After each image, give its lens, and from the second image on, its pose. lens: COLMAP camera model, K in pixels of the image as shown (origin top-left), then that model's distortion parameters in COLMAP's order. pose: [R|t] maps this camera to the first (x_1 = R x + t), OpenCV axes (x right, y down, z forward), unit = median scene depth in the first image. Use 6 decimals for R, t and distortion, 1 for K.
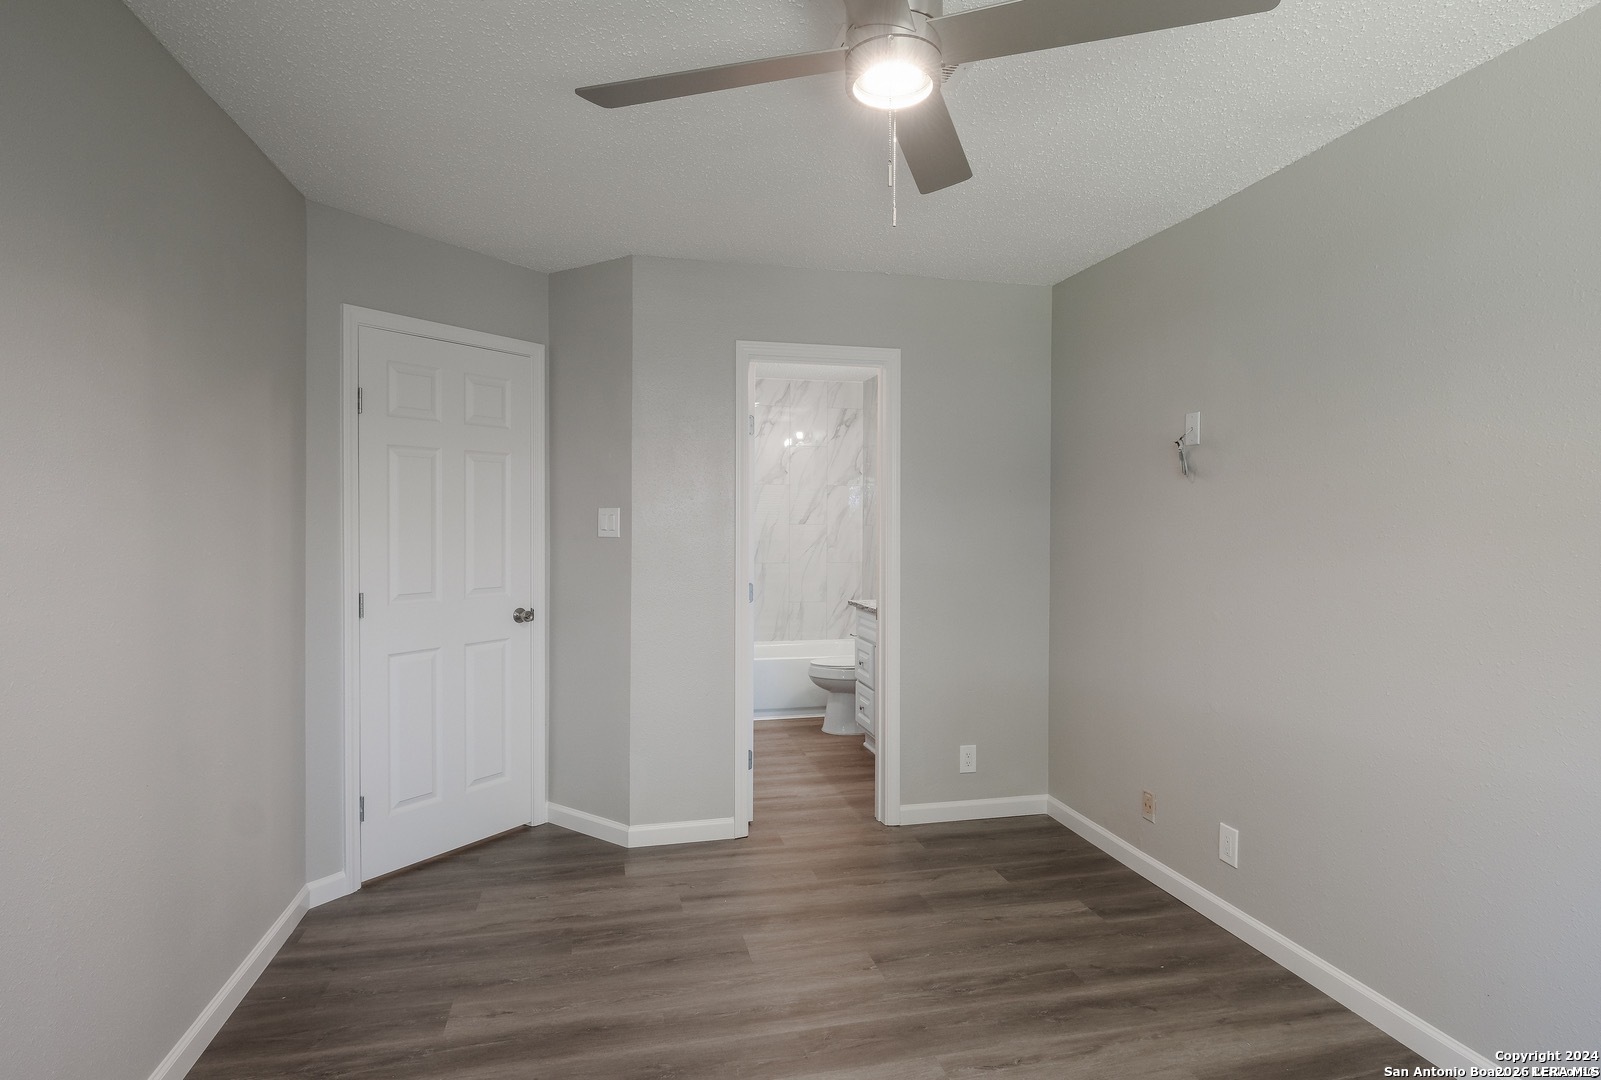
lens RADIAL K [[862.4, 0, 802.2], [0, 862.4, 529.6], [0, 0, 1]] dist [0.006878, 0.000510]
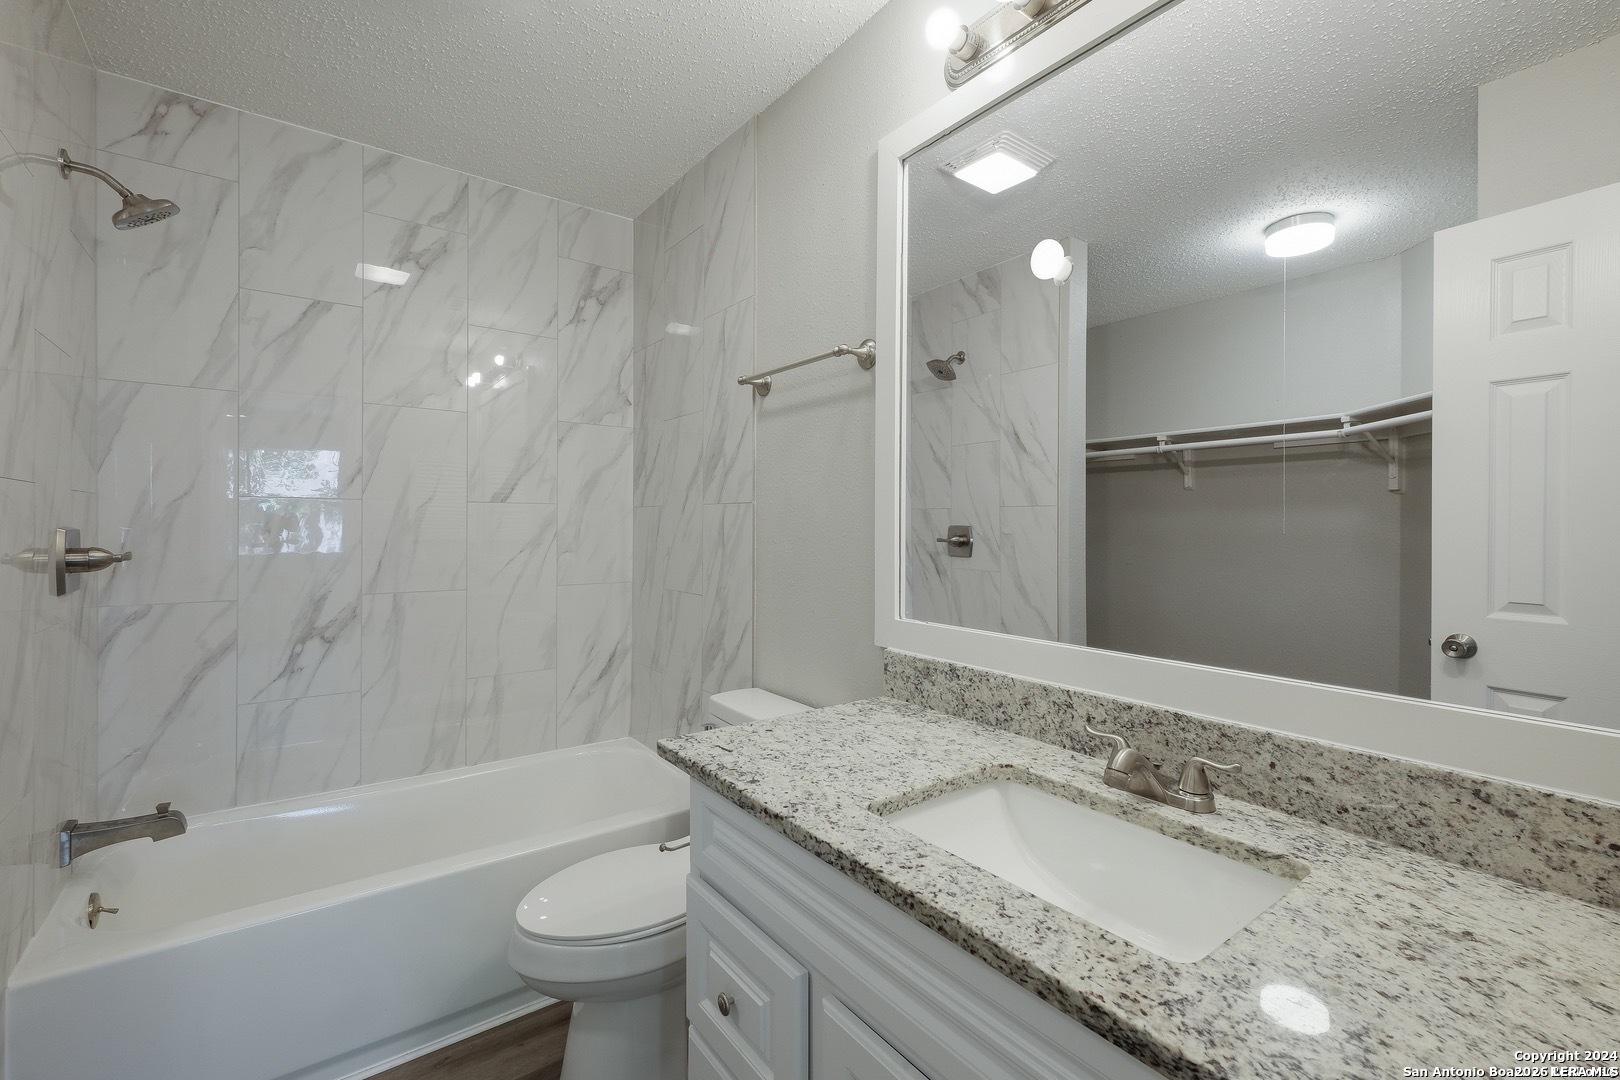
lens RADIAL K [[695.9, 0, 809.6], [0, 695.9, 532.7], [0, 0, 1]] dist [0.010295, -0.000444]
pose [[0.916507, -0.000517, 0.400018, 0.002833], [0.000287, 1.000000, 0.000634, 0.009310], [-0.400018, -0.000466, 0.916507, 0.595928]]
